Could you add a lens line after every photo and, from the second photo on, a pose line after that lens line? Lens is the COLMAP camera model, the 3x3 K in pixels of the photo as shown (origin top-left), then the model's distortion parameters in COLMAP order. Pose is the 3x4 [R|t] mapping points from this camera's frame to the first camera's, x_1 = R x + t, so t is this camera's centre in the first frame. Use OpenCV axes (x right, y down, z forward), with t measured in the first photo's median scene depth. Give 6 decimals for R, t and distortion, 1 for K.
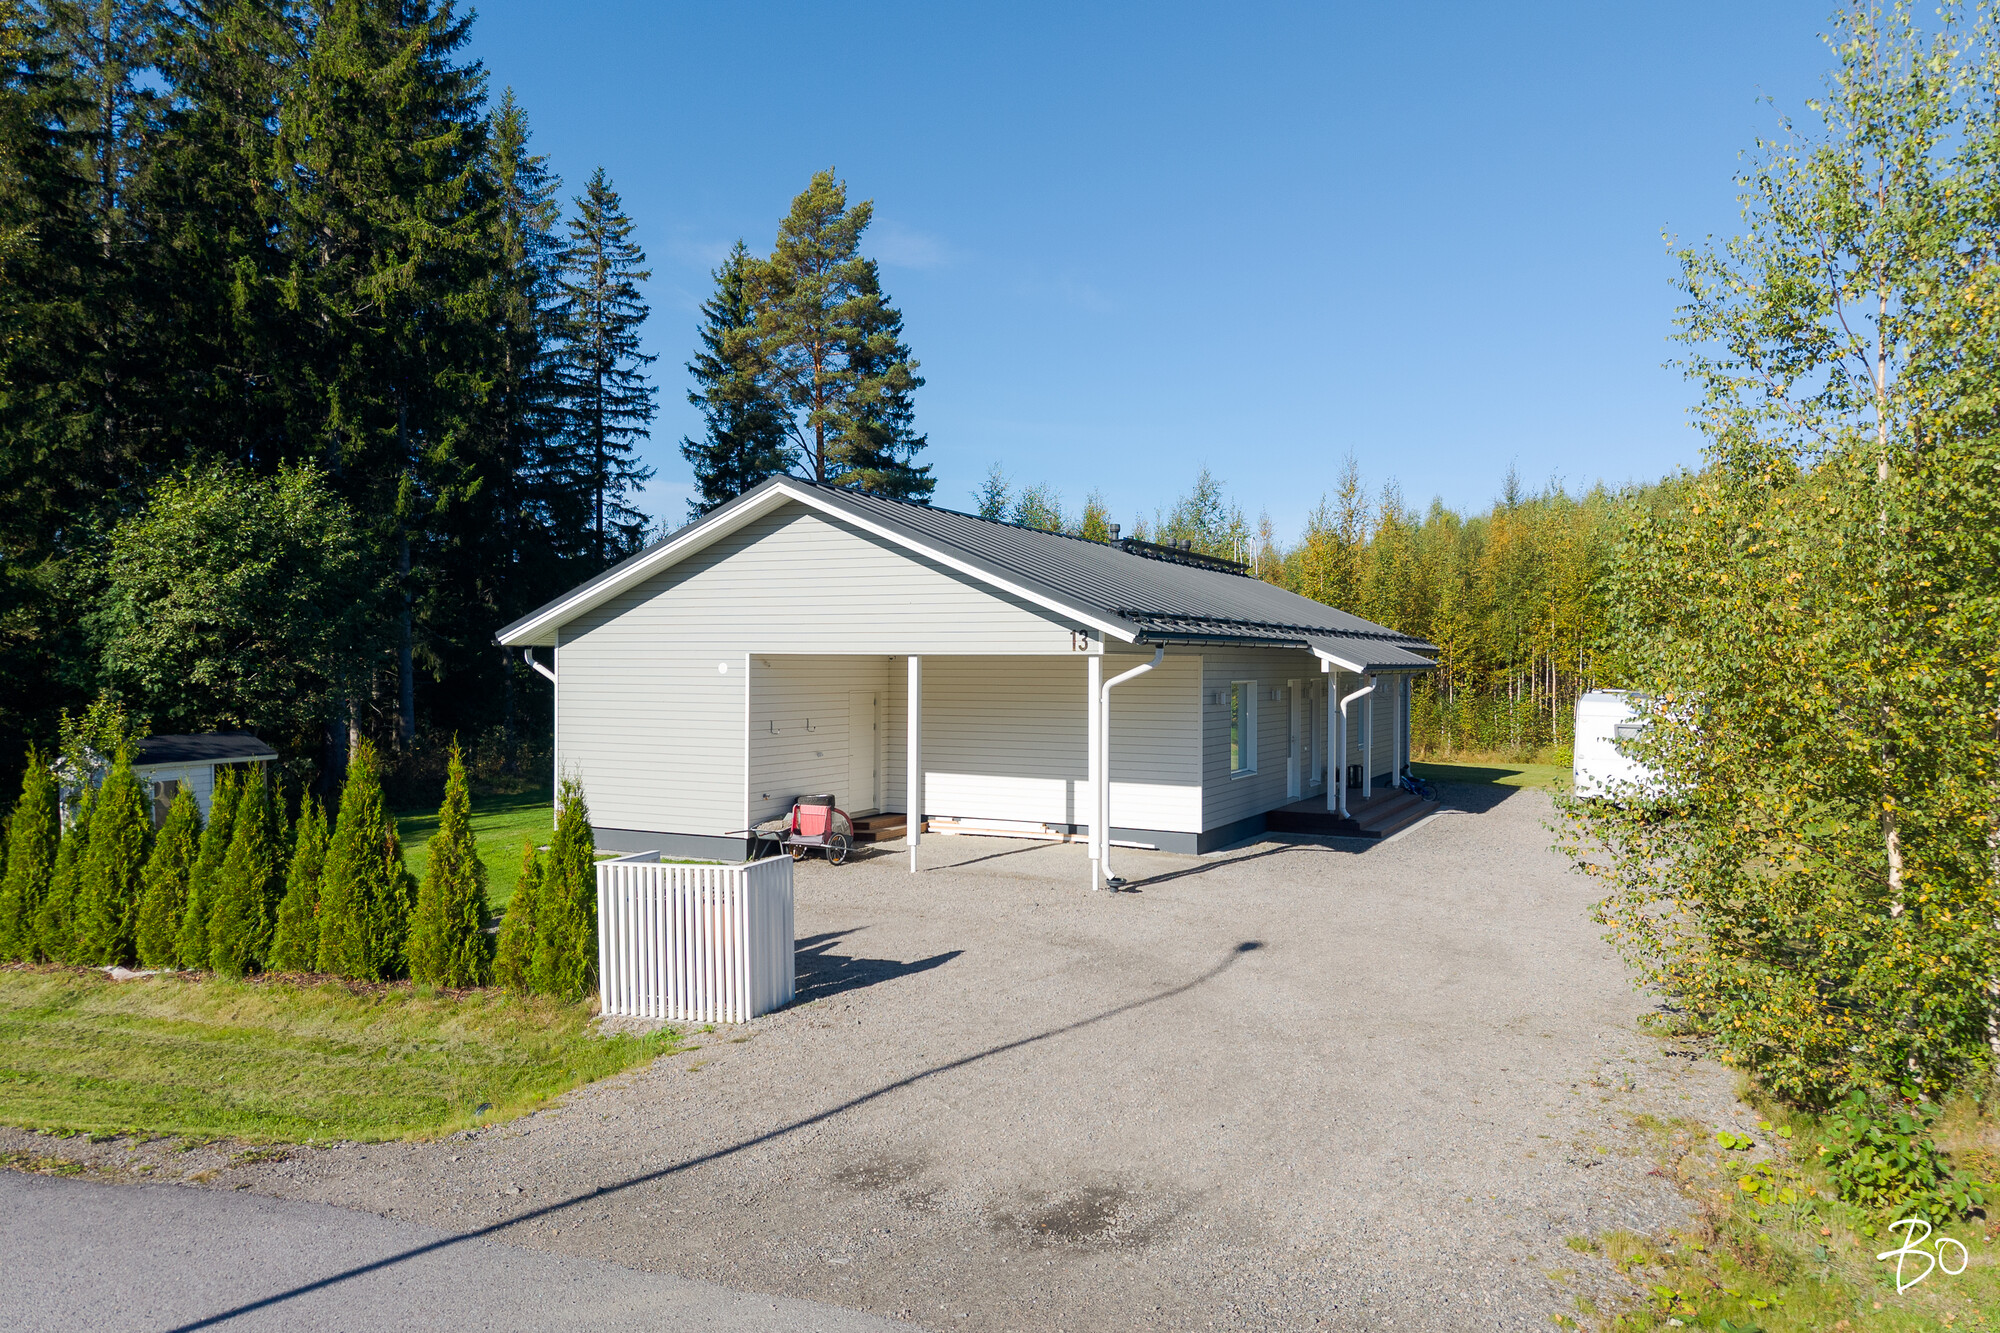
lens RADIAL K [[1356.9, 0, 1012.3], [0, 1356.9, 672.6], [0, 0, 1]] dist [0.000502, -0.000533]
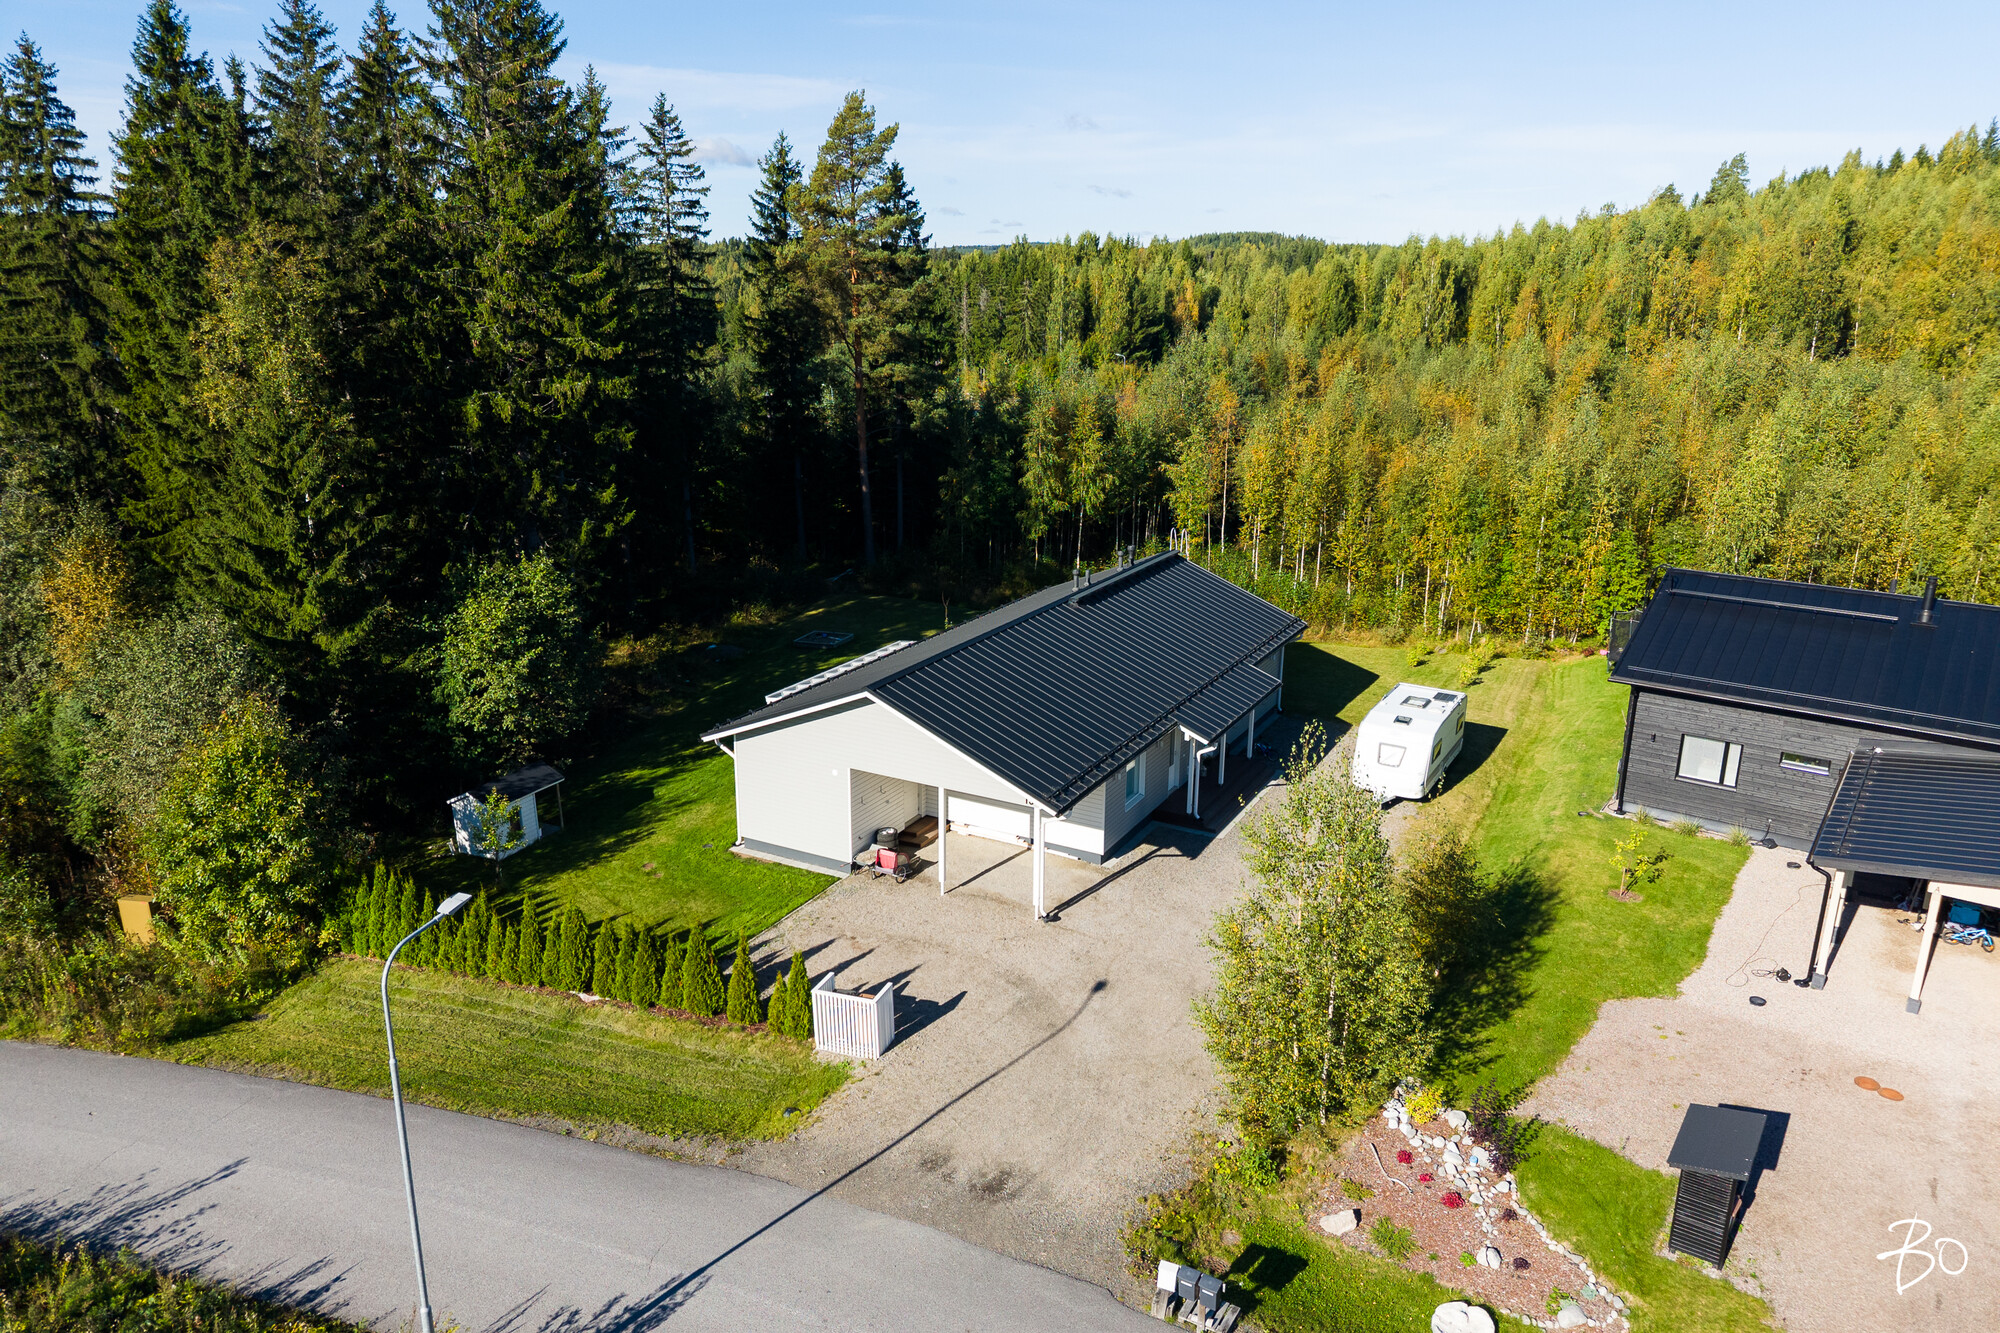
lens RADIAL K [[1347.6, 0, 1012.5], [0, 1347.6, 673.1], [0, 0, 1]] dist [0.009442, -0.000369]
pose [[0.999837, 0.009908, -0.015060, 0.063832], [-0.005342, 0.960732, 0.277426, -0.867497], [0.017217, -0.277301, 0.960629, -0.919135]]
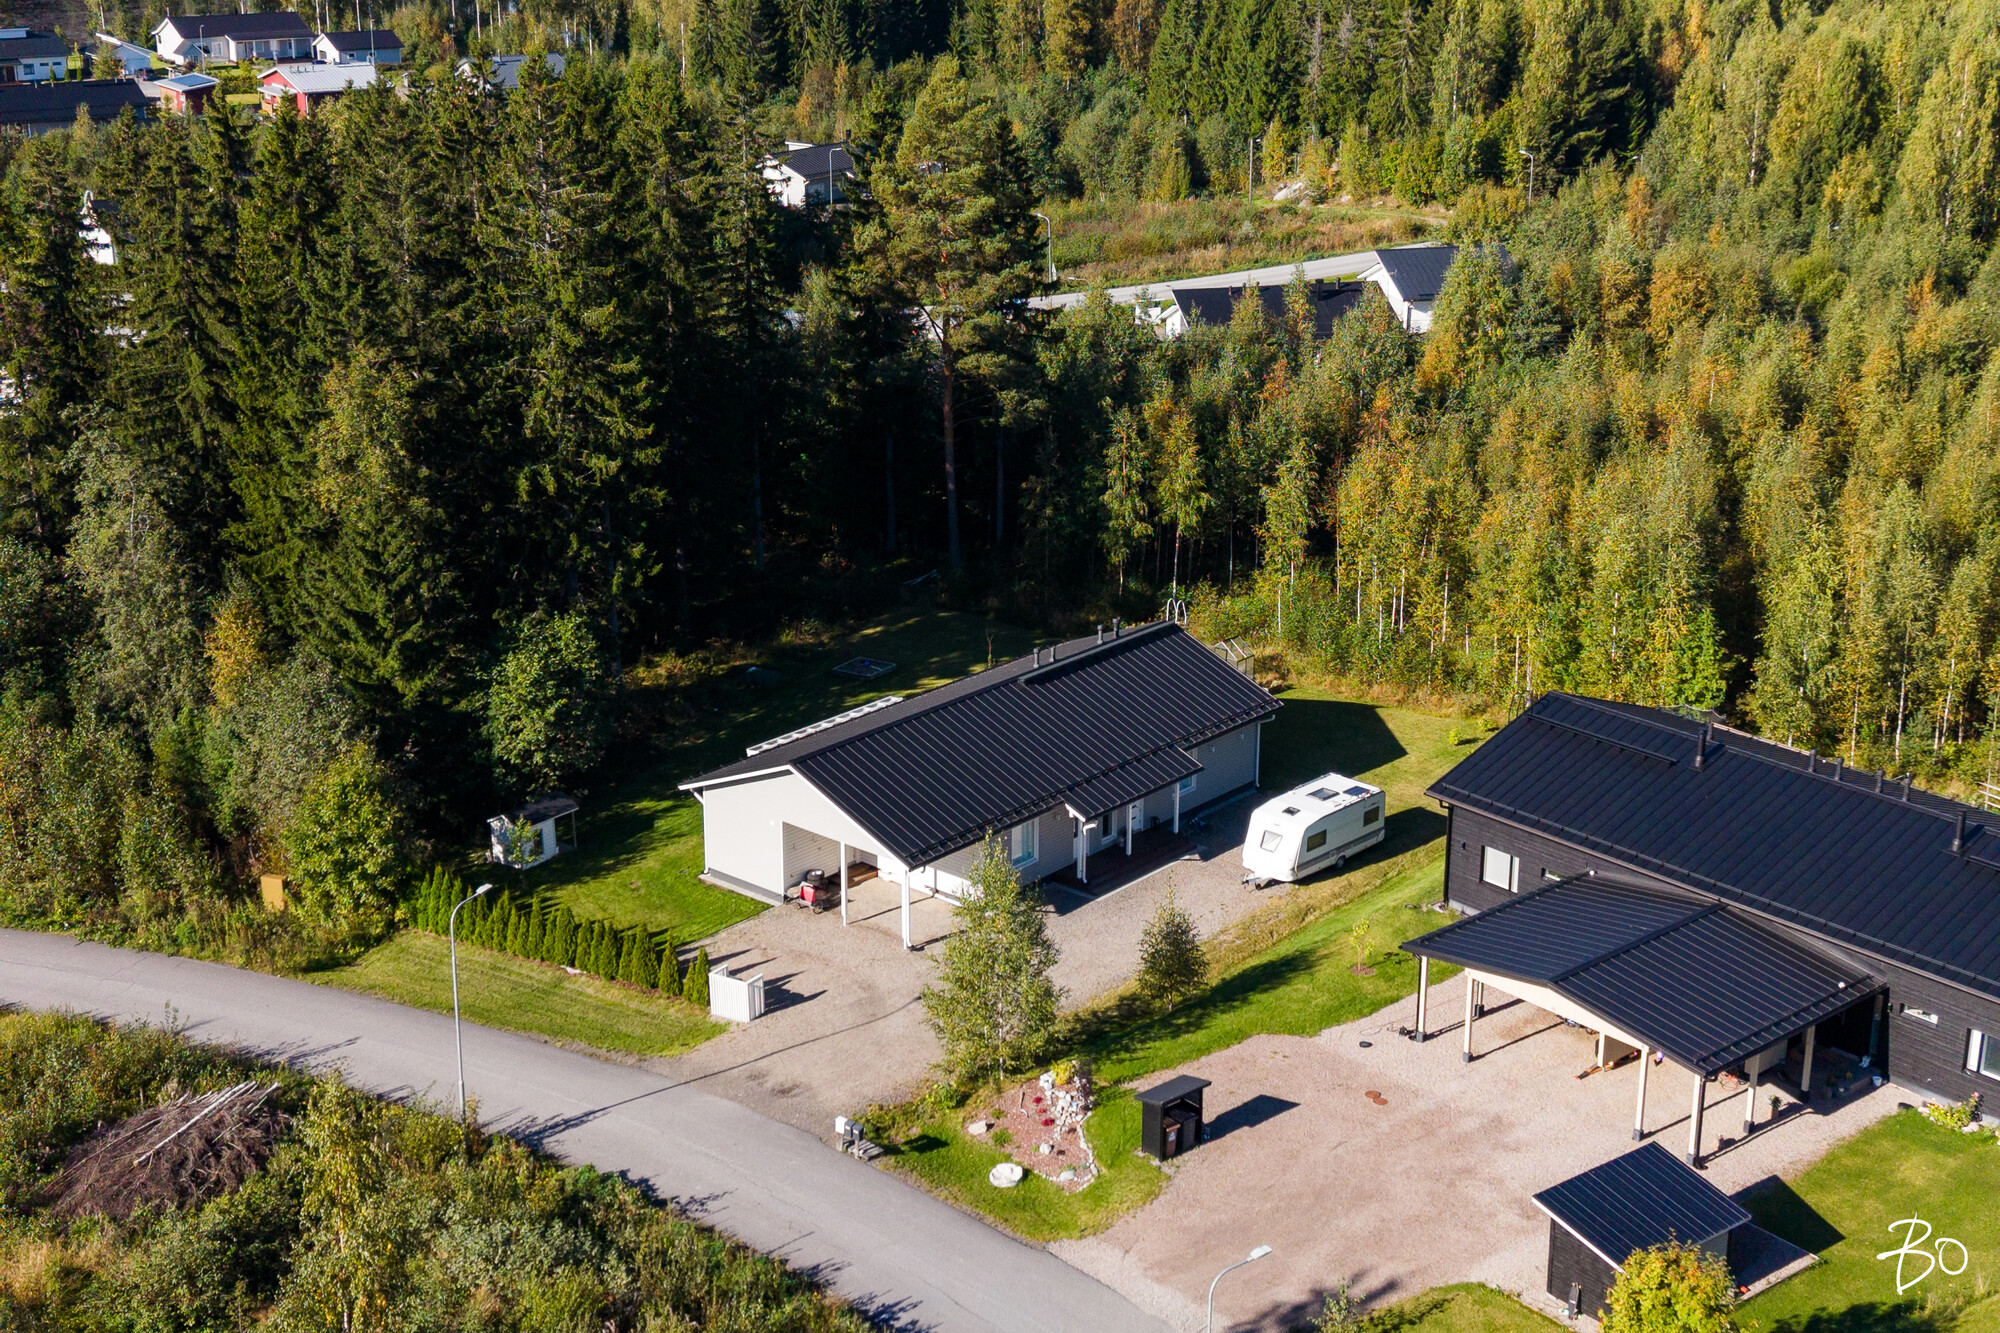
lens RADIAL K [[2677.5, 0, 1023.7], [0, 2677.5, 697.5], [0, 0, 1]] dist [0.165816, -0.425608]
pose [[0.972918, 0.079119, -0.217188, 1.621149], [-0.003758, 0.944887, 0.327376, -2.348934], [0.231120, -0.317694, 0.919595, -4.165542]]
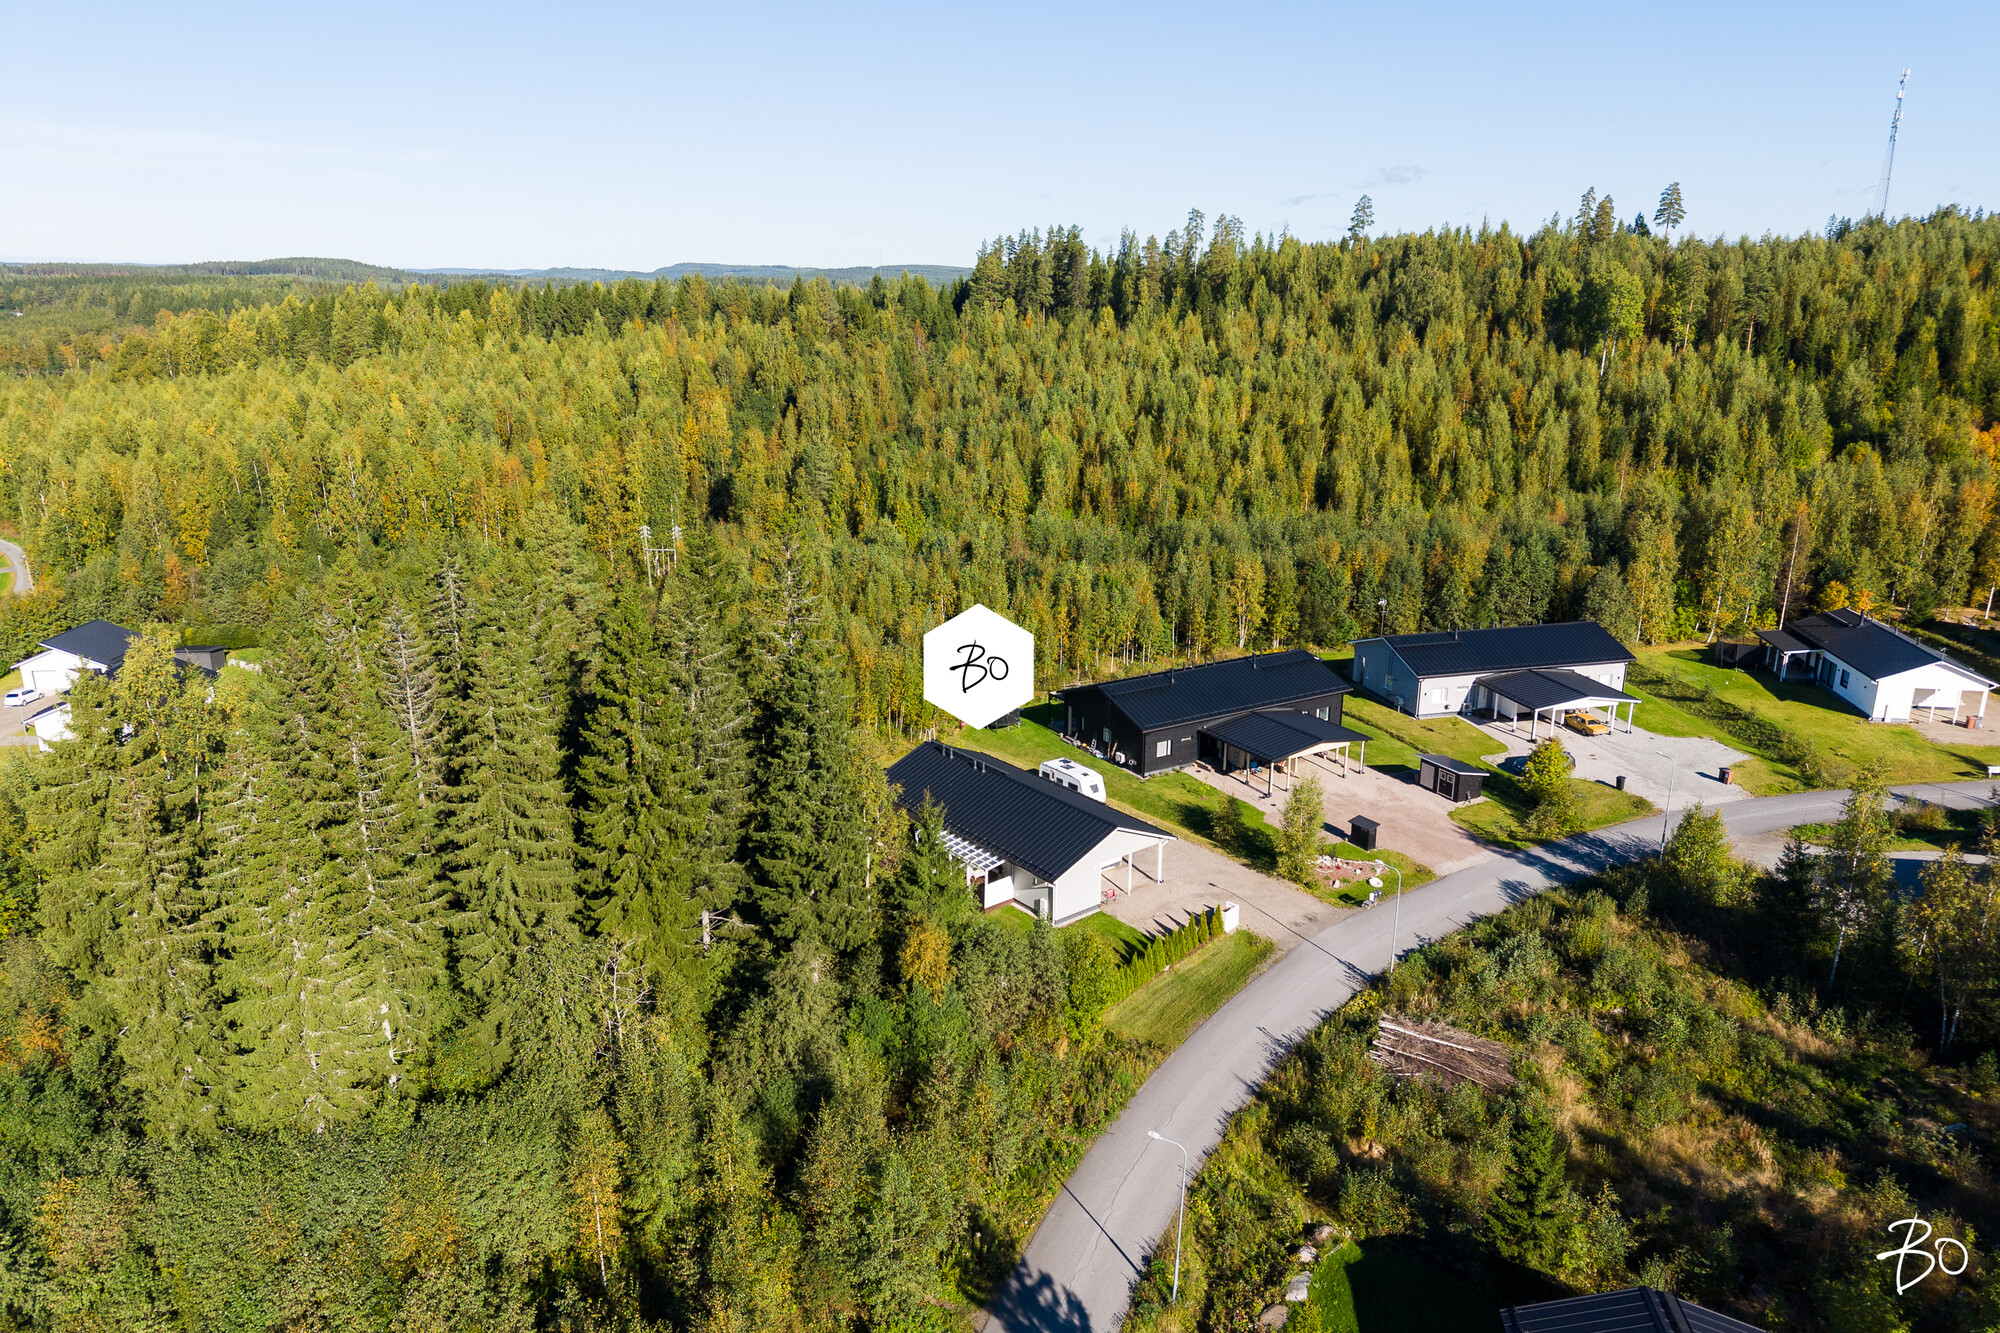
lens RADIAL K [[1353.7, 0, 999.6], [0, 1353.7, 657.0], [0, 0, 1]] dist [0.118841, -0.230902]
pose [[0.391493, -0.255978, 0.883860, -5.541151], [0.001456, 0.960699, 0.277587, -2.576456], [-0.920180, -0.107386, 0.376480, -0.370274]]
